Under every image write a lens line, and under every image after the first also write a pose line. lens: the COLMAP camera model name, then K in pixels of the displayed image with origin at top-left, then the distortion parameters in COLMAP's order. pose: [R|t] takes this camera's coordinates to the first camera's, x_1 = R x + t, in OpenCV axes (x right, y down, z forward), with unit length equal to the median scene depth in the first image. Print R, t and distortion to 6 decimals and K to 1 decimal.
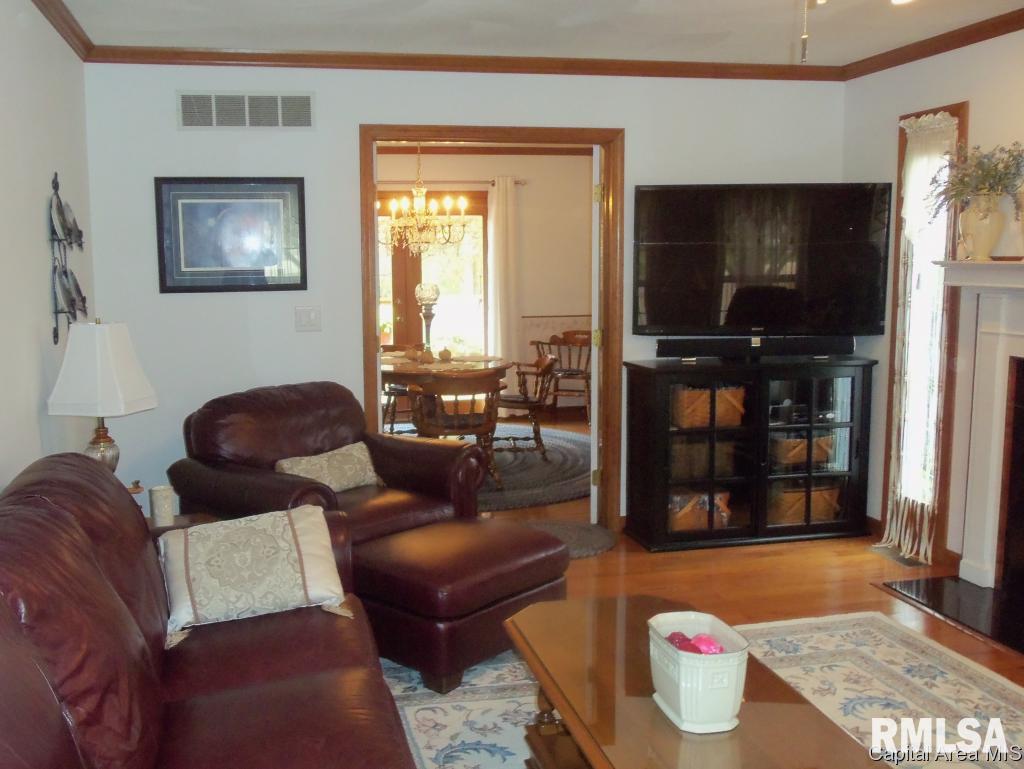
lens RADIAL K [[938.4, 0, 512.0], [0, 938.4, 384.5], [0, 0, 1]] dist [-0.095341, -0.000575]
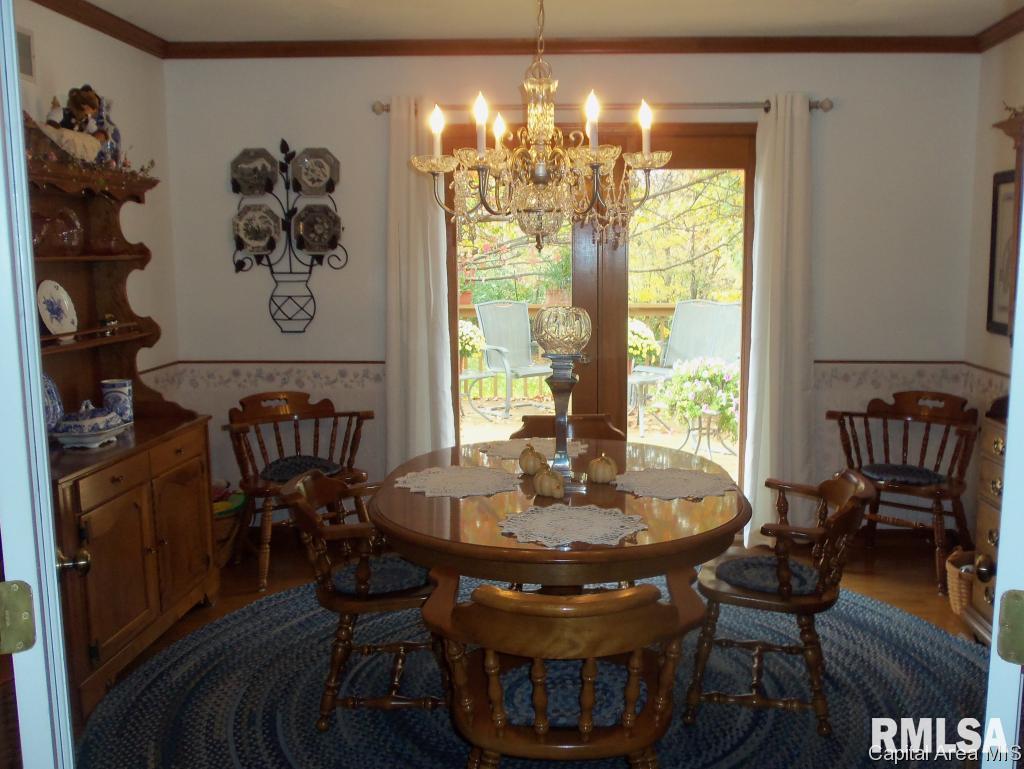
lens RADIAL K [[938.4, 0, 512.0], [0, 938.4, 384.5], [0, 0, 1]] dist [-0.095341, -0.000575]
pose [[0.942908, 0.048278, -0.329535, 0.023395], [-0.043954, 0.998822, 0.020563, -0.063166], [0.330139, -0.004905, 0.943919, 0.457054]]
